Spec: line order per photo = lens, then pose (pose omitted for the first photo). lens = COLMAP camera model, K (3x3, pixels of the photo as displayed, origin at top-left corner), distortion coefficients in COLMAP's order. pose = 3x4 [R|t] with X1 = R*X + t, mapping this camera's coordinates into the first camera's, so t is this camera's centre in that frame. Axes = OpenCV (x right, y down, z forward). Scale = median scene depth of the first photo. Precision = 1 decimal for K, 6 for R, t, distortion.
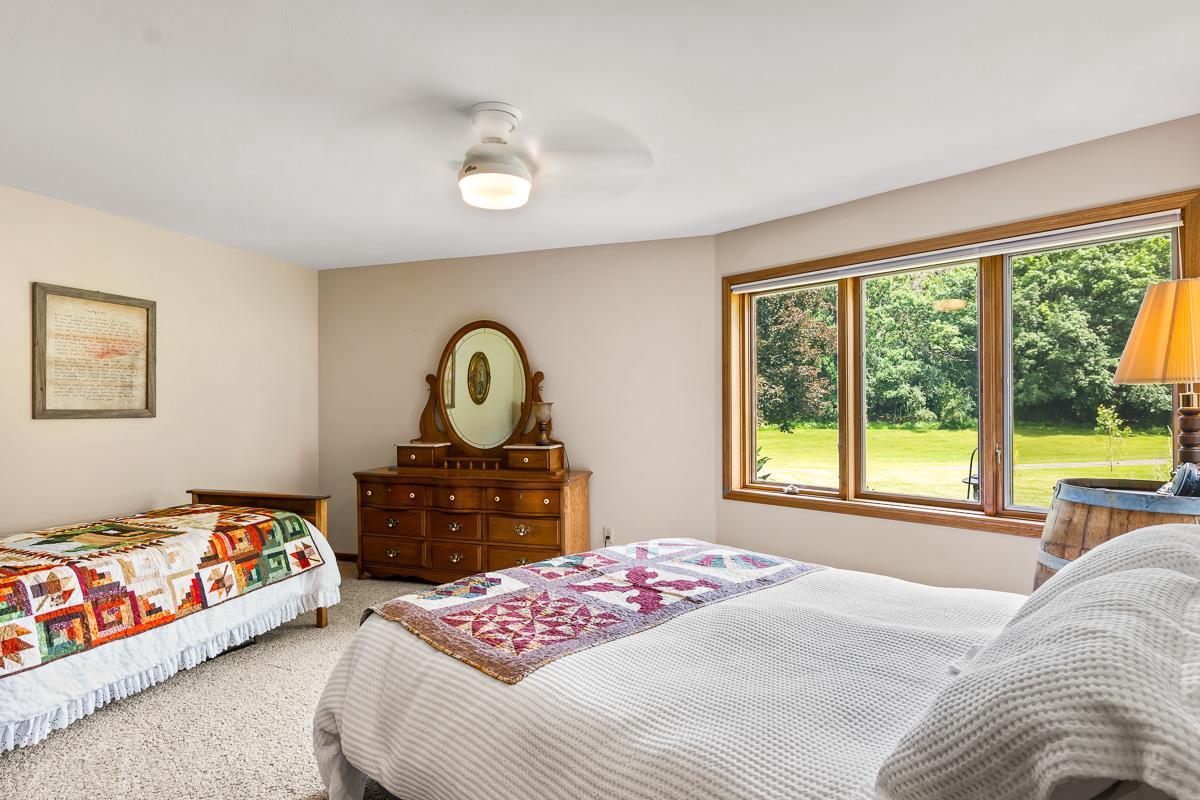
lens RADIAL K [[669.1, 0, 600.0], [0, 669.1, 400.0], [0, 0, 1]] dist [-0.000207, 0.000873]
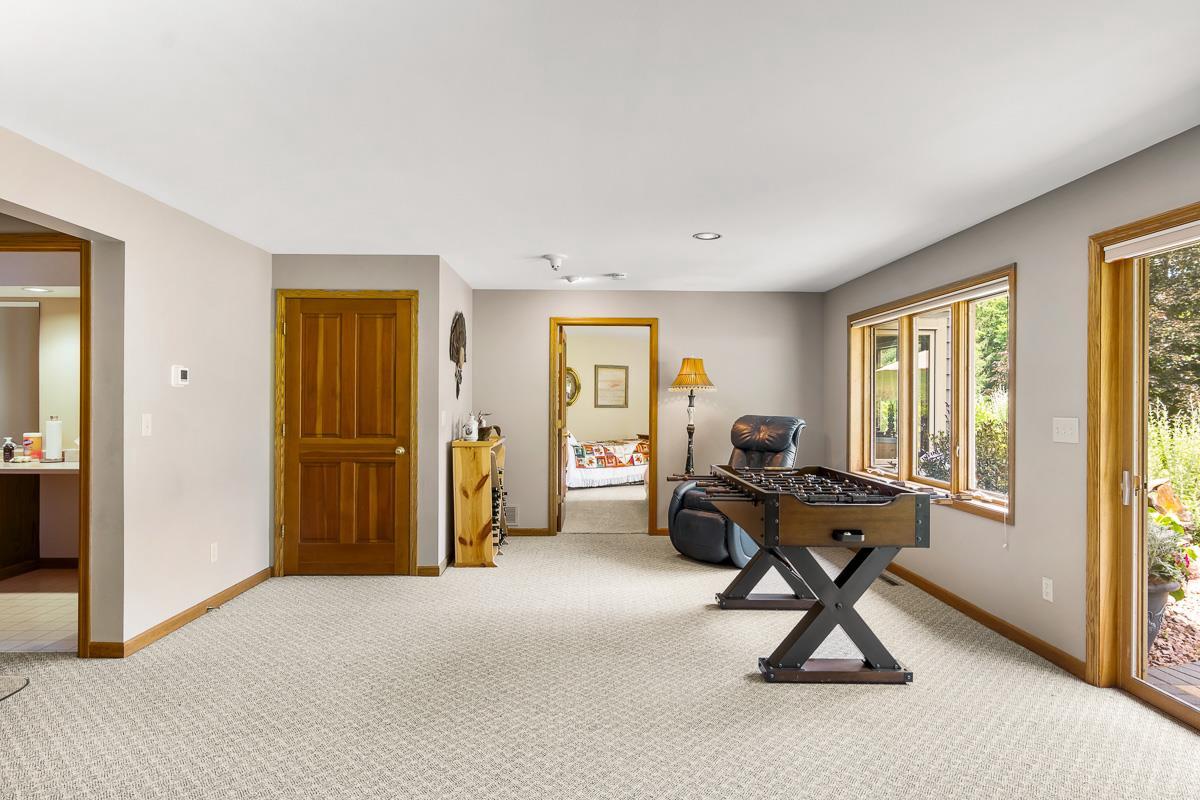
lens RADIAL K [[669.1, 0, 600.0], [0, 669.1, 400.0], [0, 0, 1]] dist [-0.000207, 0.000873]
pose [[0.772656, 0.014349, -0.634663, 1.462474], [-0.009552, 0.999894, 0.010978, -0.052523], [0.634753, -0.002420, 0.772711, -1.769272]]
